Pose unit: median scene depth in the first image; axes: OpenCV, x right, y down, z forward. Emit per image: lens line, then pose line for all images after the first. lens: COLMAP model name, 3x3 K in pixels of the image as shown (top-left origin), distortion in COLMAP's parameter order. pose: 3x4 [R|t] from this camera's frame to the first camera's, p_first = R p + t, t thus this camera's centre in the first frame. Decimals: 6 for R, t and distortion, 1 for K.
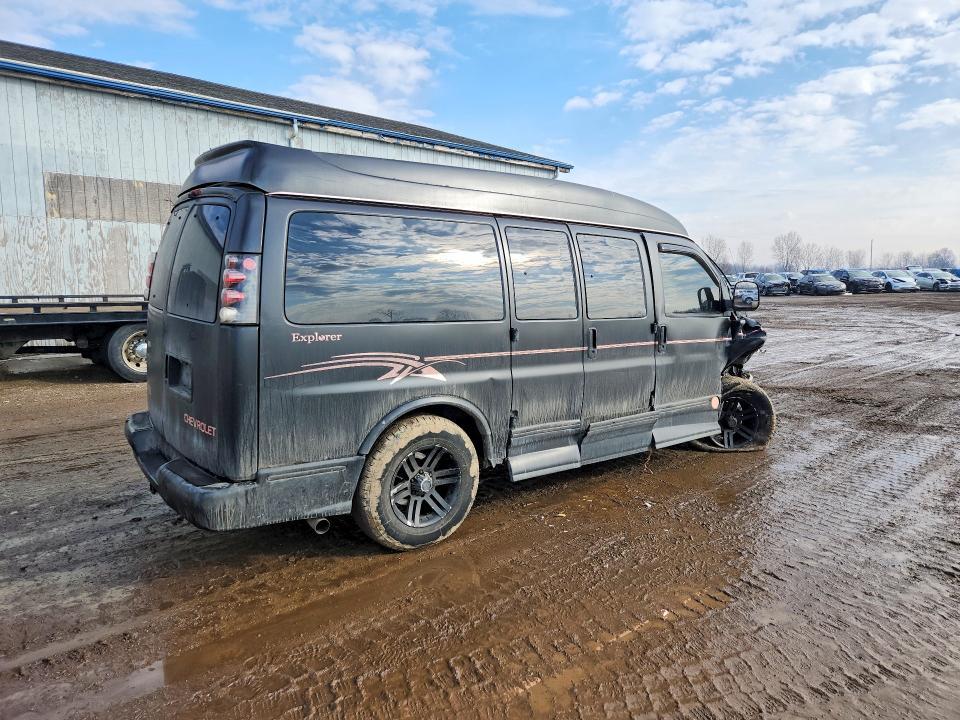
lens RADIAL K [[730.1, 0, 487.9], [0, 730.1, 359.6], [0, 0, 1]] dist [0.031554, -0.003178]
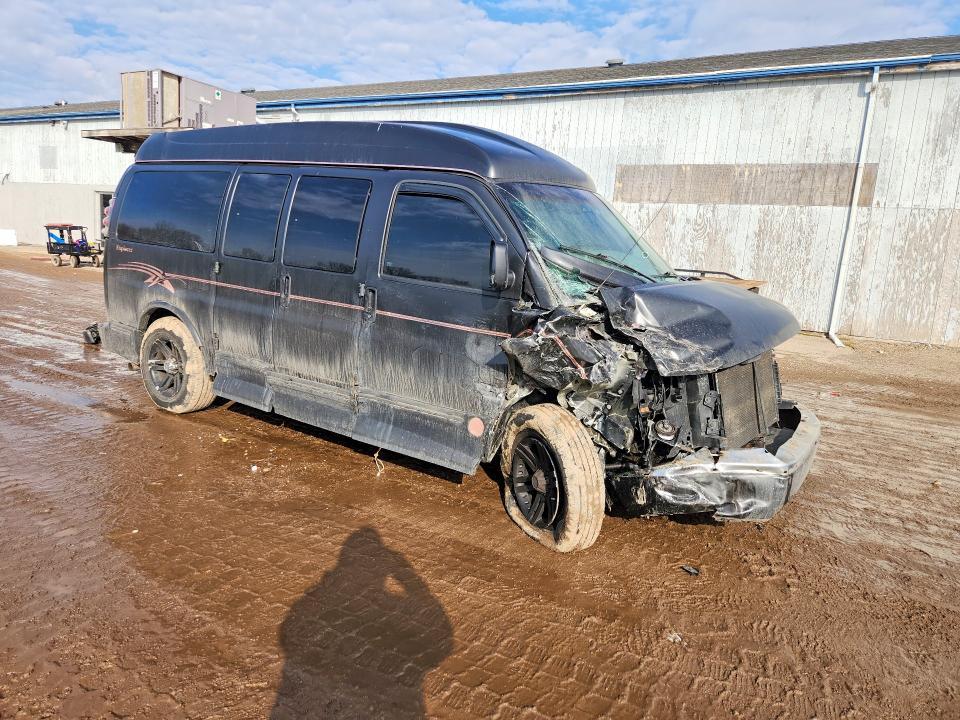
lens RADIAL K [[730.1, 0, 487.9], [0, 730.1, 359.6], [0, 0, 1]] dist [0.031554, -0.003178]
pose [[0.191502, 0.163000, -0.967863, 0.585394], [-0.174443, 0.976066, 0.129866, -0.054221], [0.965866, 0.143967, 0.215352, 0.547960]]
